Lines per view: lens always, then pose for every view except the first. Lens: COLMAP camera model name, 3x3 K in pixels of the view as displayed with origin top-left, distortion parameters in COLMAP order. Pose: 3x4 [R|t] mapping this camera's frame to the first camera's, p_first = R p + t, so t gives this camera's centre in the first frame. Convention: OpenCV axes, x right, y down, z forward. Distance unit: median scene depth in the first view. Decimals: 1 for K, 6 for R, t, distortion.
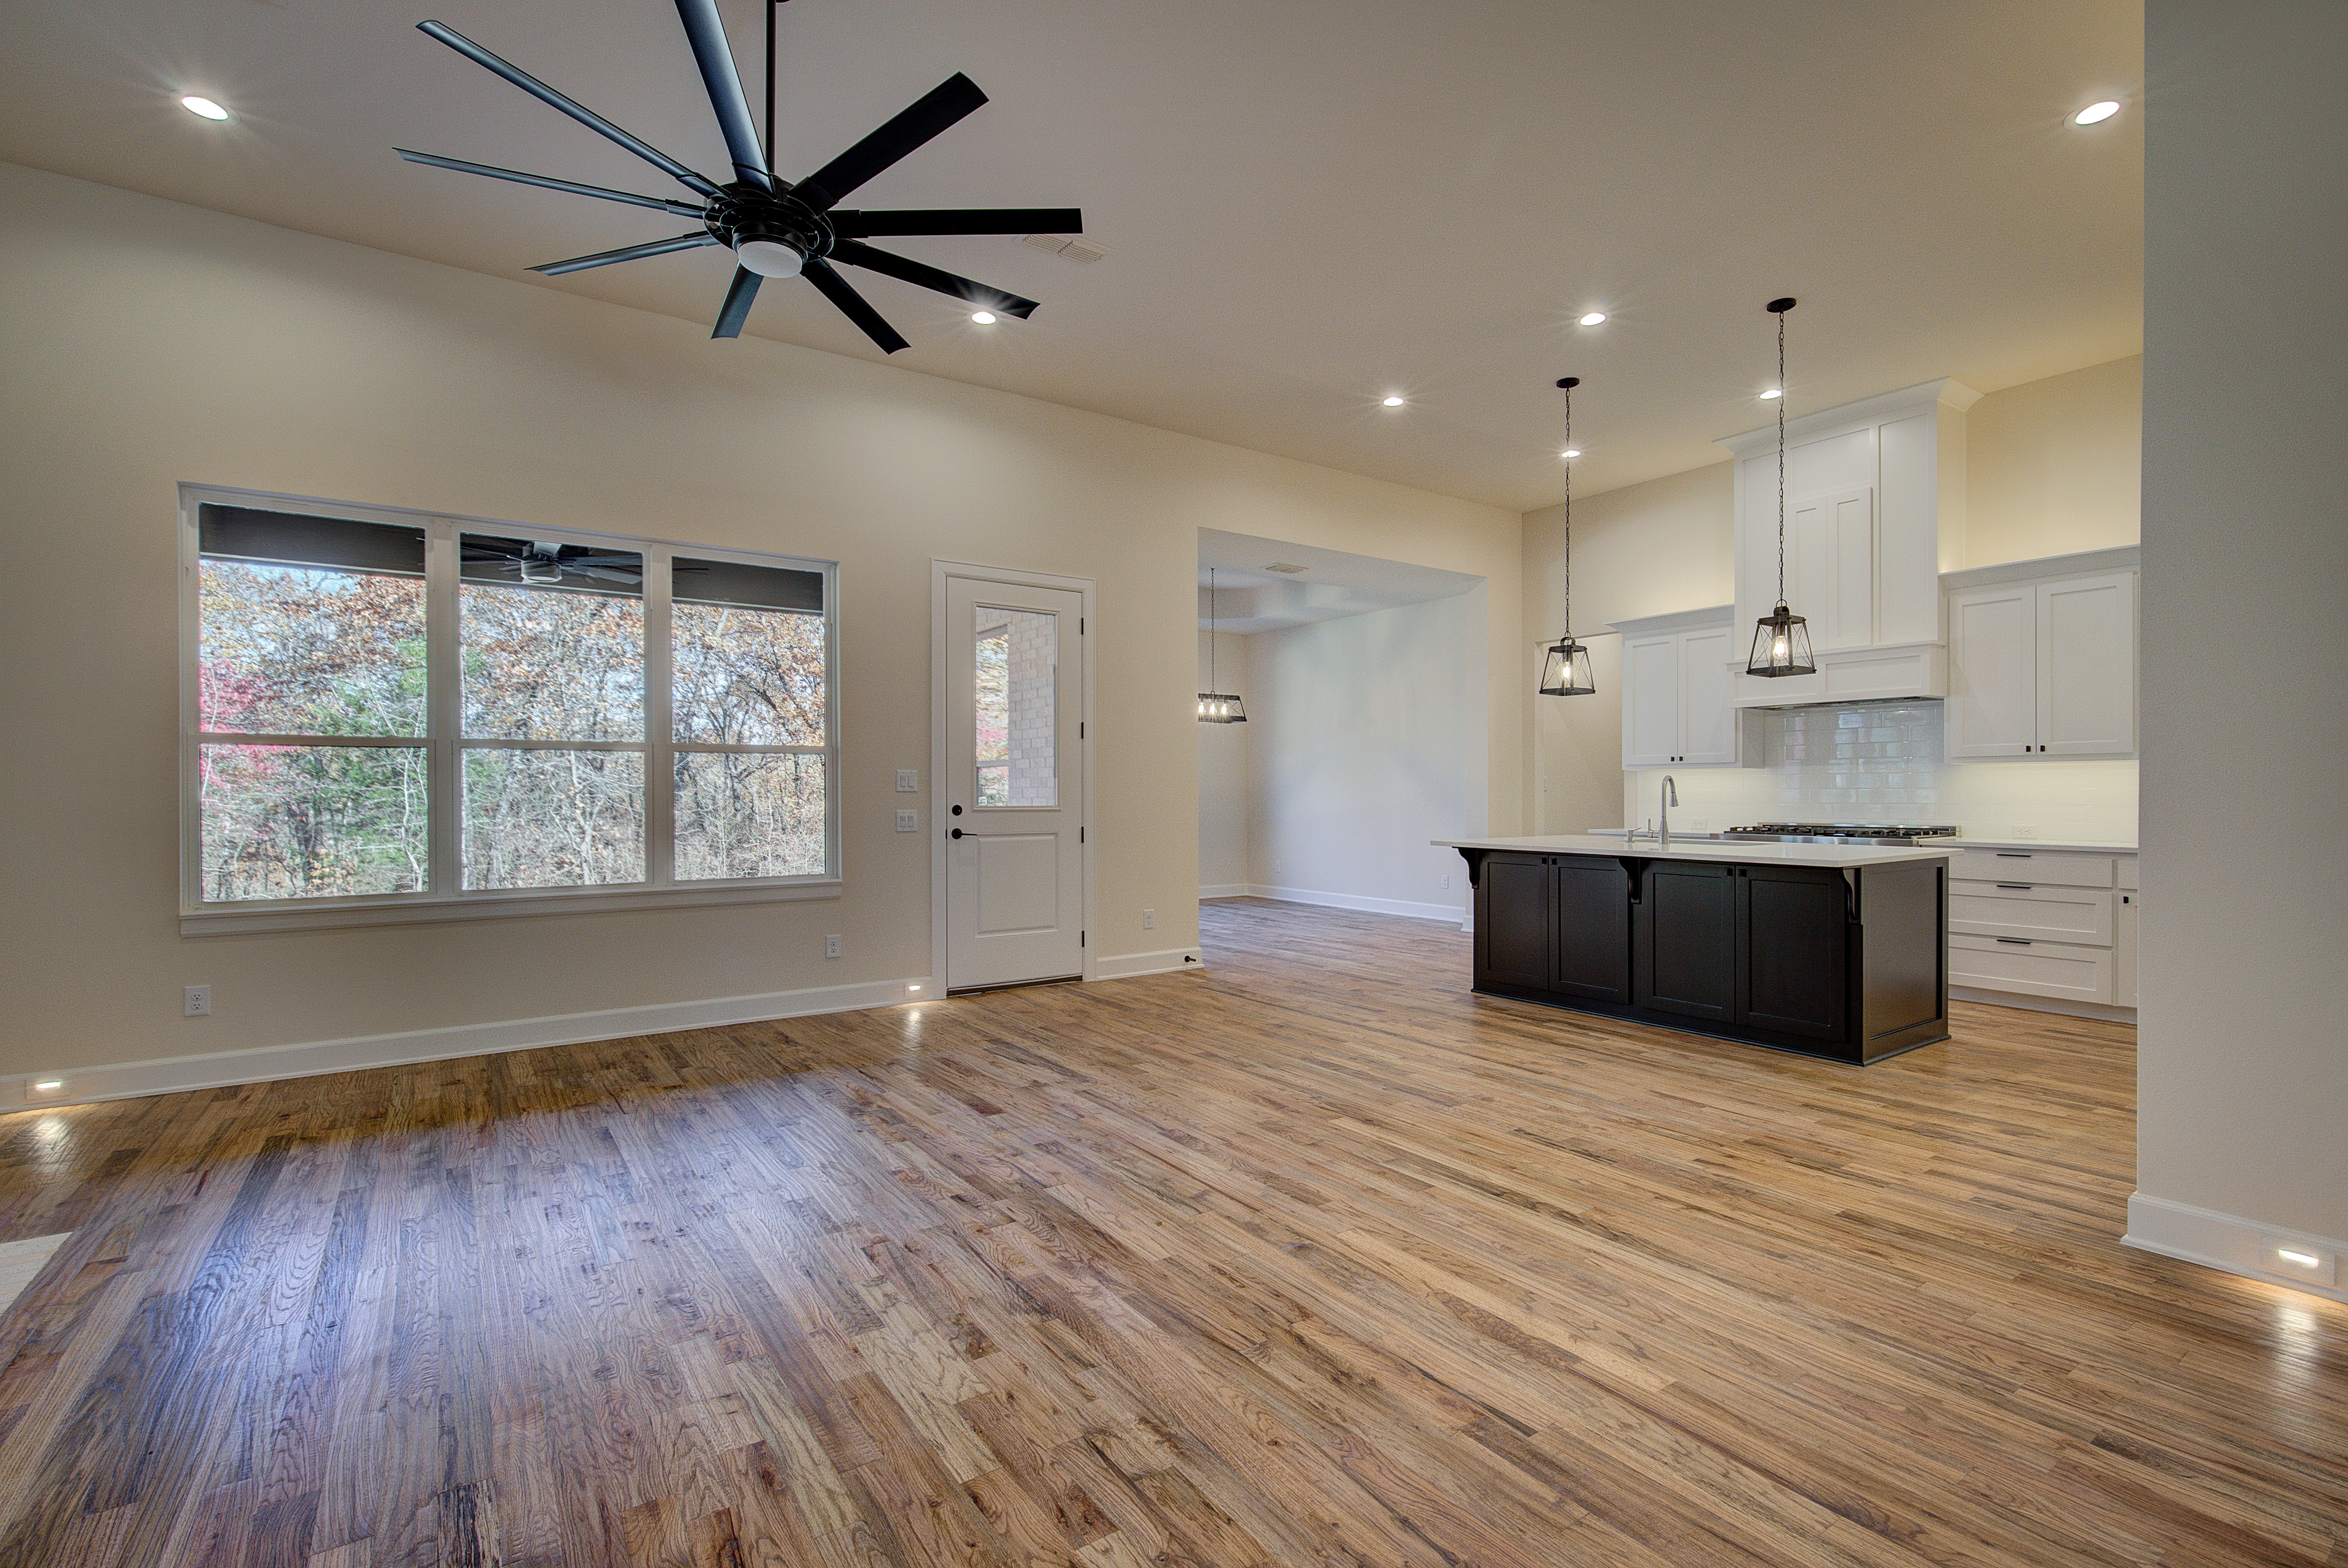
lens RADIAL K [[1067.8, 0, 1180.6], [0, 1067.8, 795.3], [0, 0, 1]] dist [-0.000192, 0.001150]
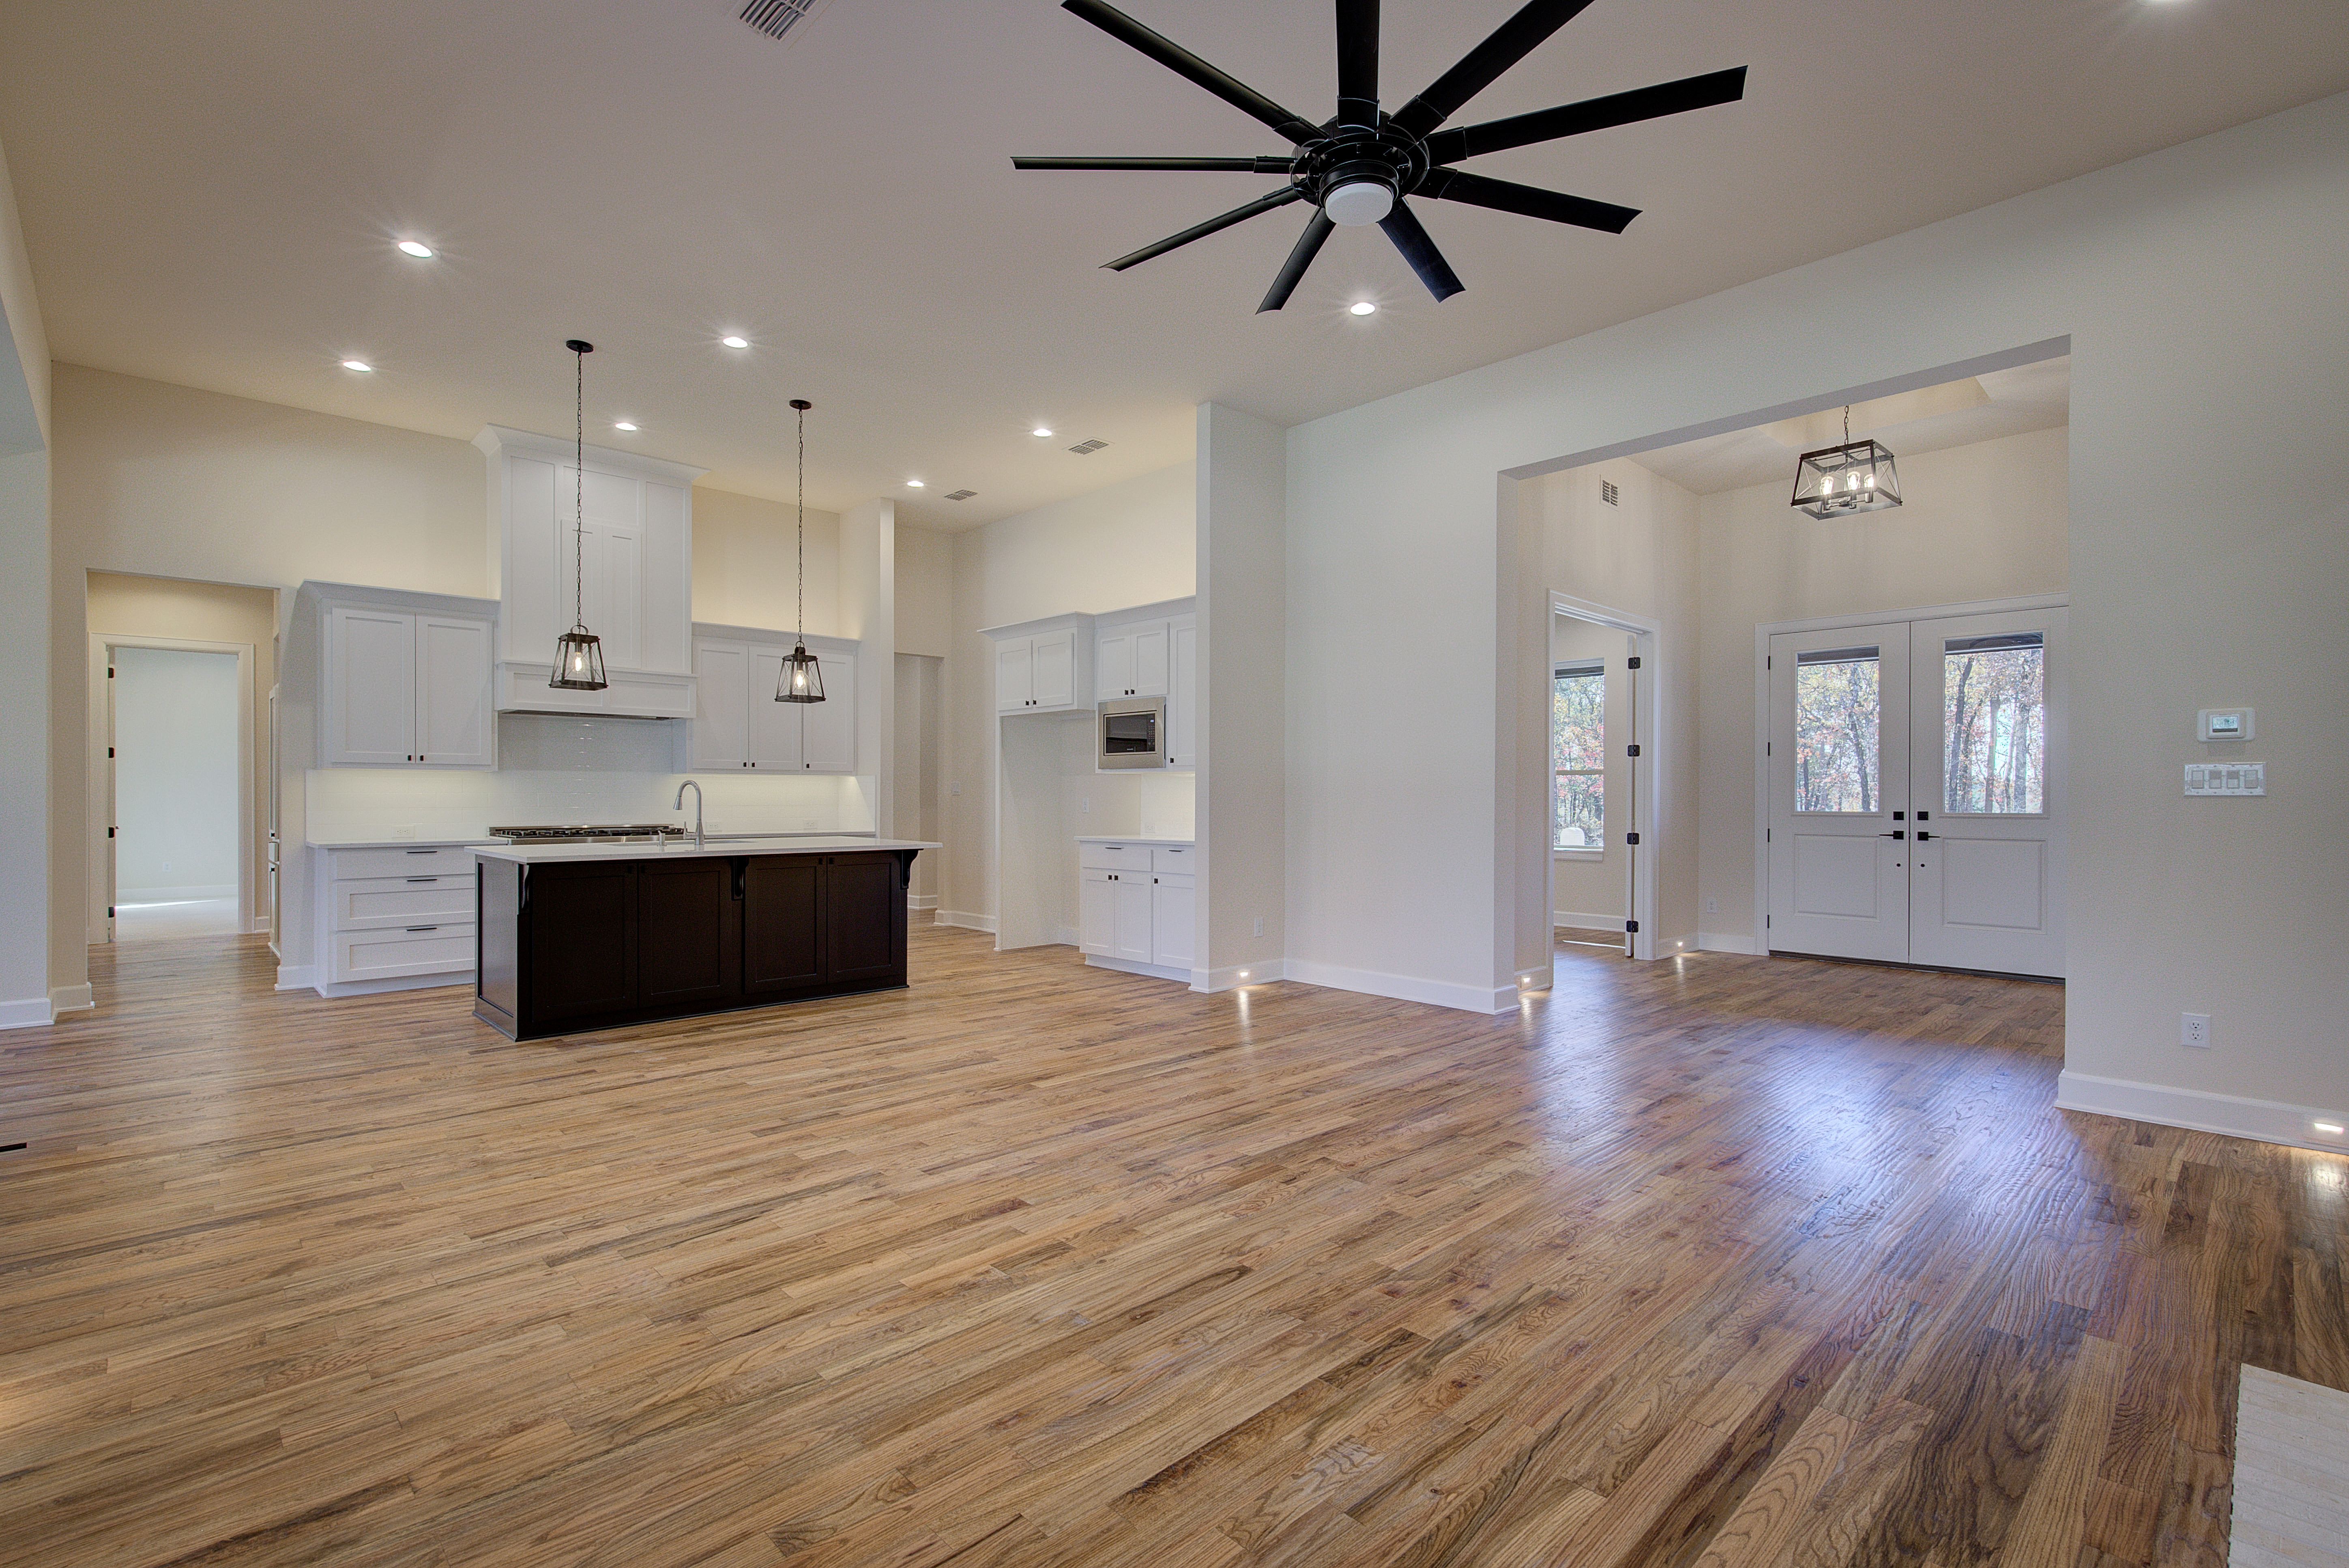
lens RADIAL K [[1068.1, 0, 1181.1], [0, 1068.1, 795.3], [0, 0, 1]] dist [-0.000192, 0.001150]
pose [[-0.163273, 0.002200, 0.986579, -0.937666], [0.000973, 0.999997, -0.002069, -0.001473], [-0.986581, 0.000622, -0.163274, 0.972580]]
